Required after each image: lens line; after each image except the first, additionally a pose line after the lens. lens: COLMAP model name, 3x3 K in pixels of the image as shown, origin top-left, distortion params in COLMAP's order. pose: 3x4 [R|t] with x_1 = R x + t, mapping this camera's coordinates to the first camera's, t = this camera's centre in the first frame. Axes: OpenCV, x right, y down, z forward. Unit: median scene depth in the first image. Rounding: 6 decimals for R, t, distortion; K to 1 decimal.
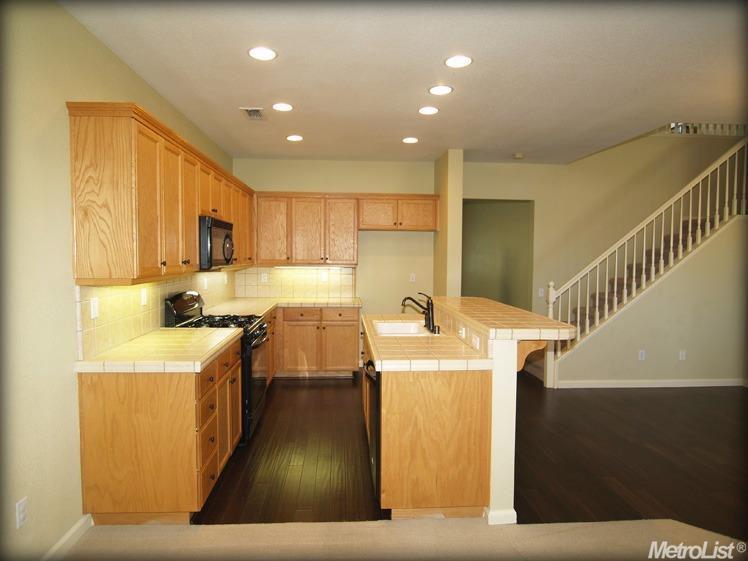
lens RADIAL K [[471.6, 0, 374.7], [0, 471.6, 279.7], [0, 0, 1]] dist [-0.019976, -0.000354]
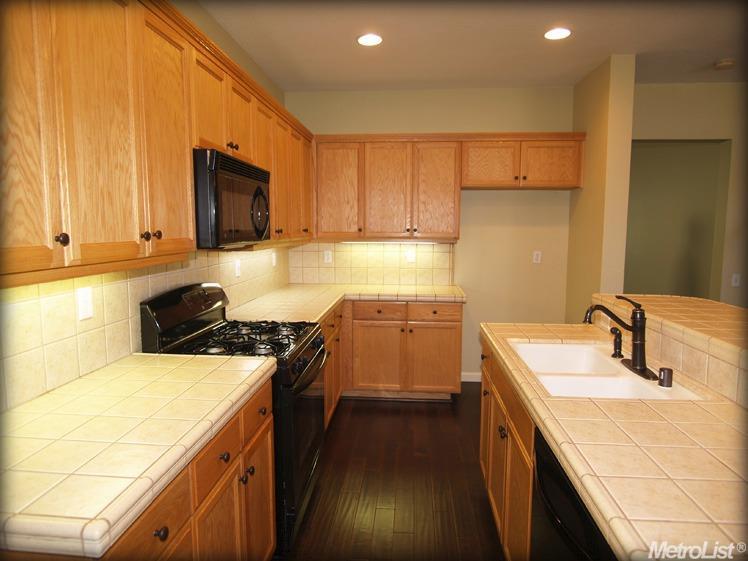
lens RADIAL K [[471.6, 0, 371.6], [0, 471.6, 280.1], [0, 0, 1]] dist [-0.019976, -0.000354]
pose [[0.987330, 0.010737, -0.158314, -0.055479], [-0.001729, 0.998377, 0.056927, -0.011076], [0.158668, -0.055932, 0.985746, 0.311544]]
